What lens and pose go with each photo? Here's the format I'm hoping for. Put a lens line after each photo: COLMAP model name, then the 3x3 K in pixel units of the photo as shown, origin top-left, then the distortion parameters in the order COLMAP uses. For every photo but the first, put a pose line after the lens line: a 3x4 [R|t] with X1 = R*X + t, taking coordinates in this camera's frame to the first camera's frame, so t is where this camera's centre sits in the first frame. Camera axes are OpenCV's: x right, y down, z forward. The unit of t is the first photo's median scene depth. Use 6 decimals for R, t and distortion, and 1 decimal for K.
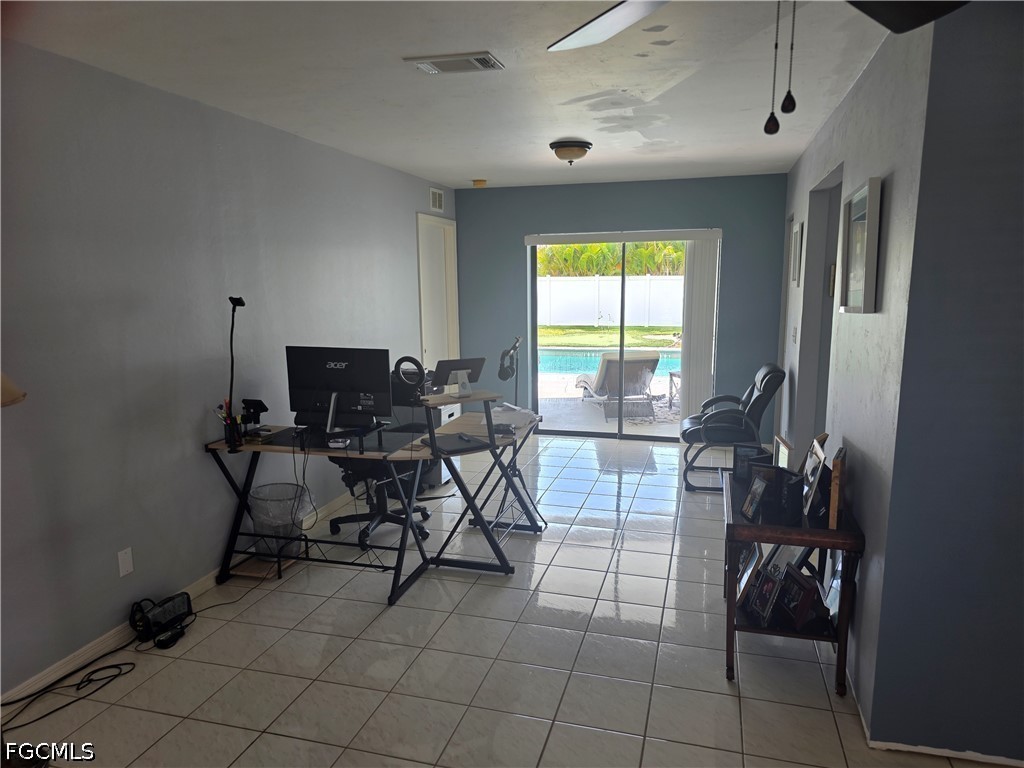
lens RADIAL K [[694.0, 0, 512.0], [0, 694.0, 384.0], [0, 0, 1]] dist [0.079370, -0.096836]
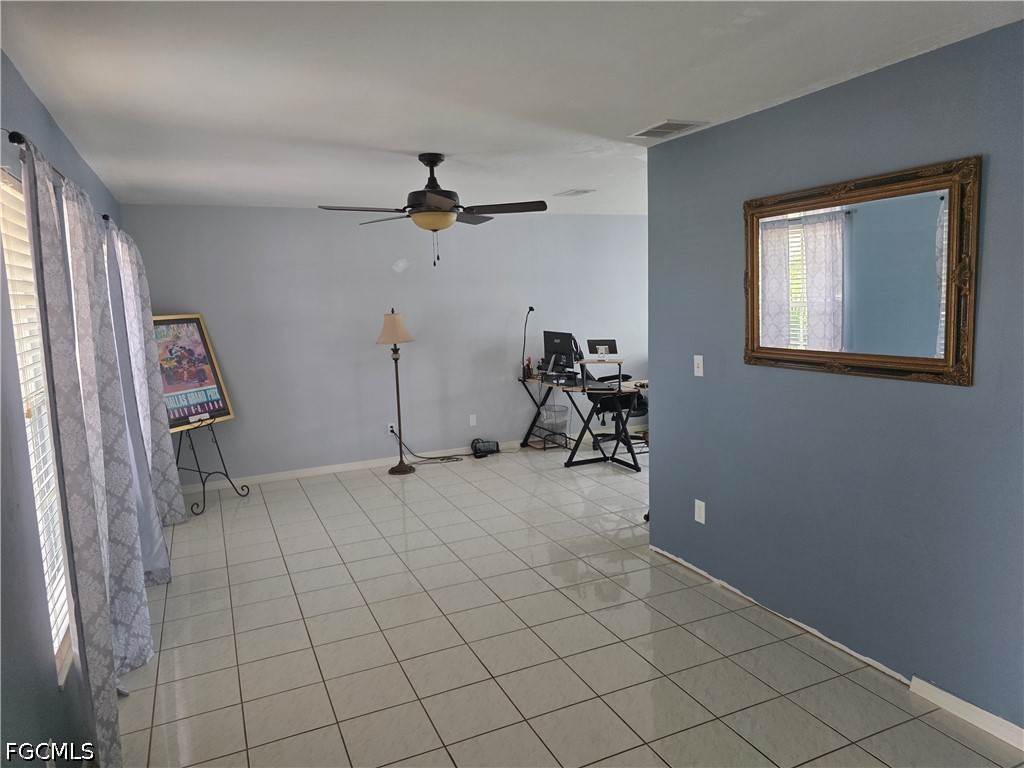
lens RADIAL K [[694.0, 0, 512.0], [0, 694.0, 384.0], [0, 0, 1]] dist [0.079370, -0.096836]
pose [[0.634388, 0.090986, -0.767642, 1.087217], [-0.093862, 0.994768, 0.040337, 0.024514], [0.767295, 0.046463, 0.639608, -0.314502]]
